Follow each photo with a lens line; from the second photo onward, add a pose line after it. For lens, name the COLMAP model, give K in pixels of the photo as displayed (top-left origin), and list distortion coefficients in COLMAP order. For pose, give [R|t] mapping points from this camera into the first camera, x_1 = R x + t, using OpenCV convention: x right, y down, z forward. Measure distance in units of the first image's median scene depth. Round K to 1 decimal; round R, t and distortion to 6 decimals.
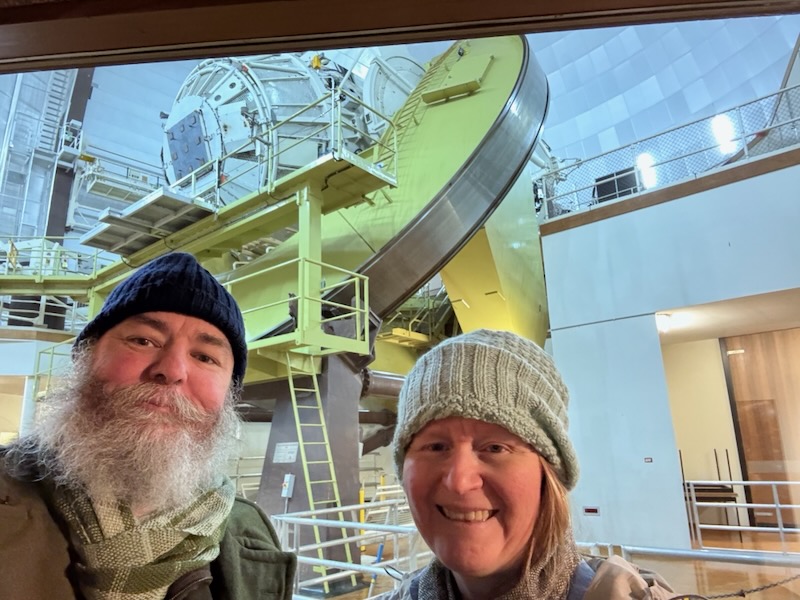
lens RADIAL K [[555.6, 0, 399.6], [0, 555.6, 310.1], [0, 0, 1]] dist [0.097922, -0.099905]
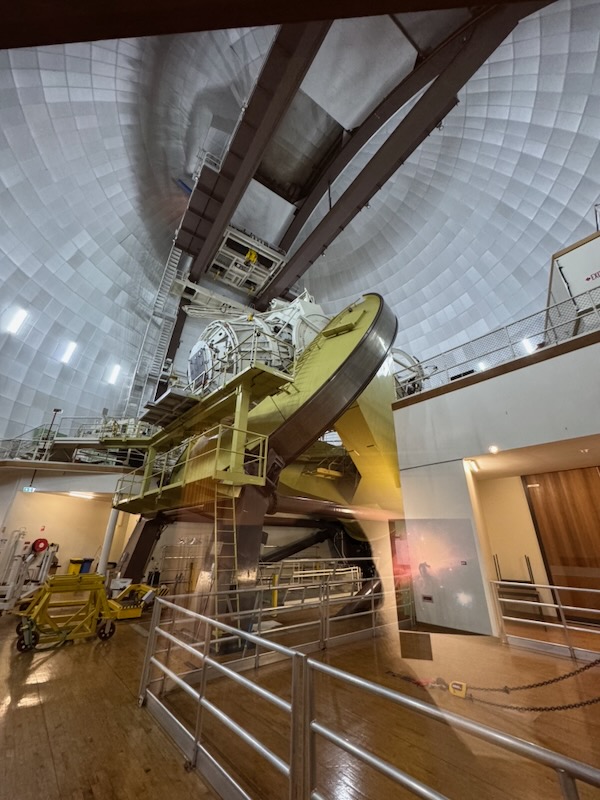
lens RADIAL K [[318.9, 0, 300.0], [0, 318.9, 400.0], [0, 0, 1]] dist [-0.002394, -0.000157]
pose [[0.988473, -0.025924, -0.149161, 0.119085], [-0.000482, 0.984687, -0.174332, -0.001630], [0.151396, 0.172395, 0.973324, 0.057962]]
